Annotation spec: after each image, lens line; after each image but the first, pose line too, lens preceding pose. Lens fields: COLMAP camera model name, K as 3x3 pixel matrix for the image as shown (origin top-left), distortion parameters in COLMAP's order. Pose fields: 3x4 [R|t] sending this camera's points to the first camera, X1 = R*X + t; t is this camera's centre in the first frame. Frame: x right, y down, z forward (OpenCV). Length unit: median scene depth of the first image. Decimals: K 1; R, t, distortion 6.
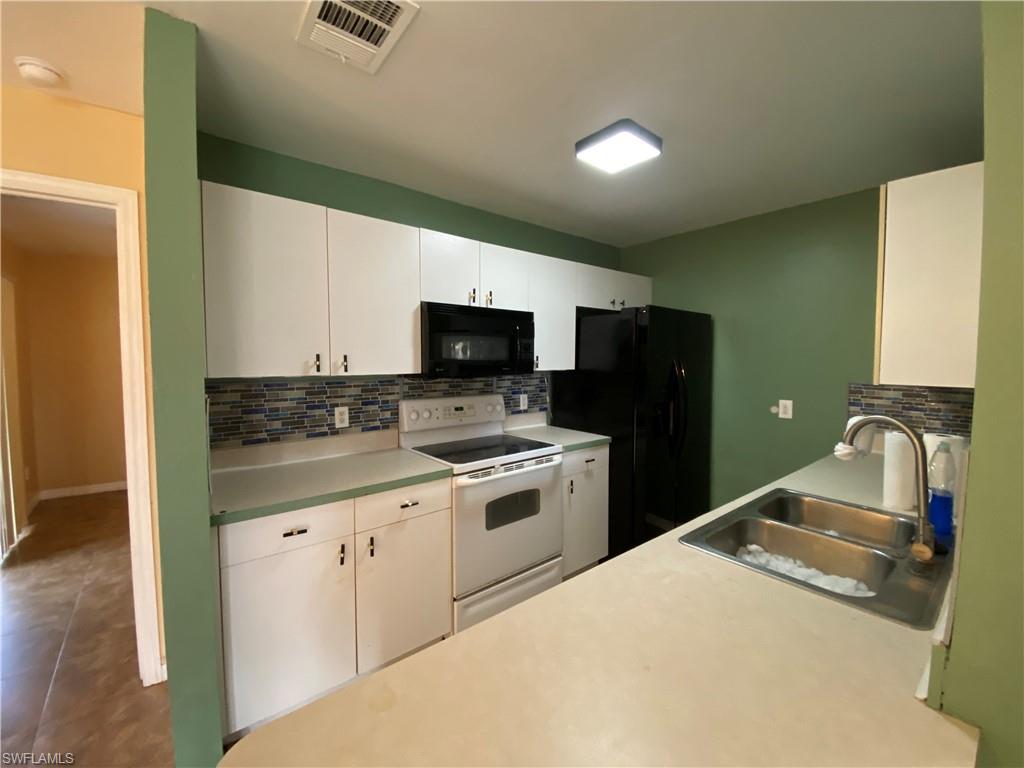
lens RADIAL K [[415.9, 0, 513.5], [0, 415.9, 378.0], [0, 0, 1]] dist [0.017041, -0.017363]
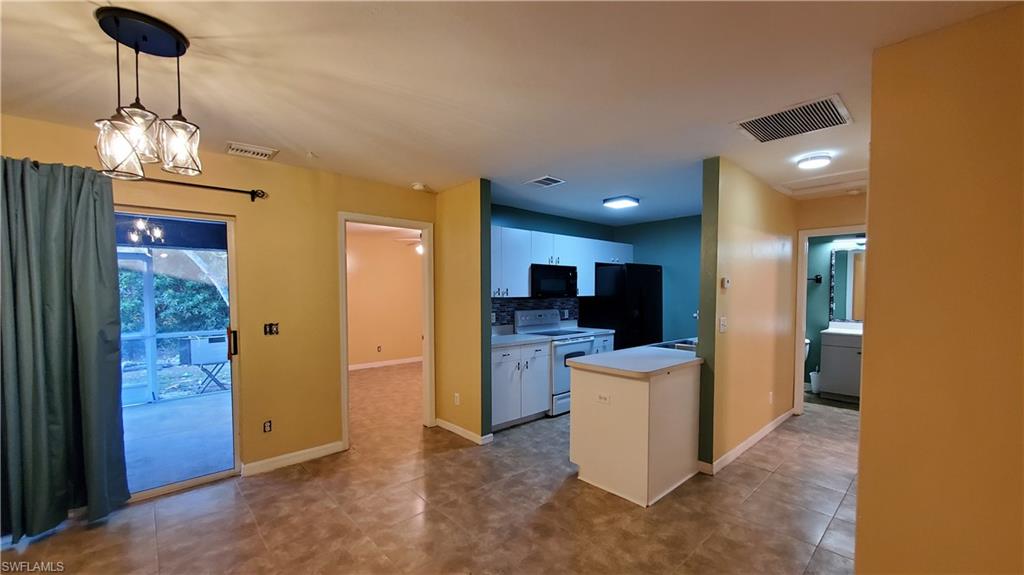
lens RADIAL K [[411.4, 0, 512.5], [0, 411.4, 305.8], [0, 0, 1]] dist [-0.008208, 0.001001]
pose [[0.998797, -0.007167, 0.048508, -0.399887], [0.008072, 0.999796, -0.018498, 0.070368], [-0.048365, 0.018867, 0.998652, -1.073945]]
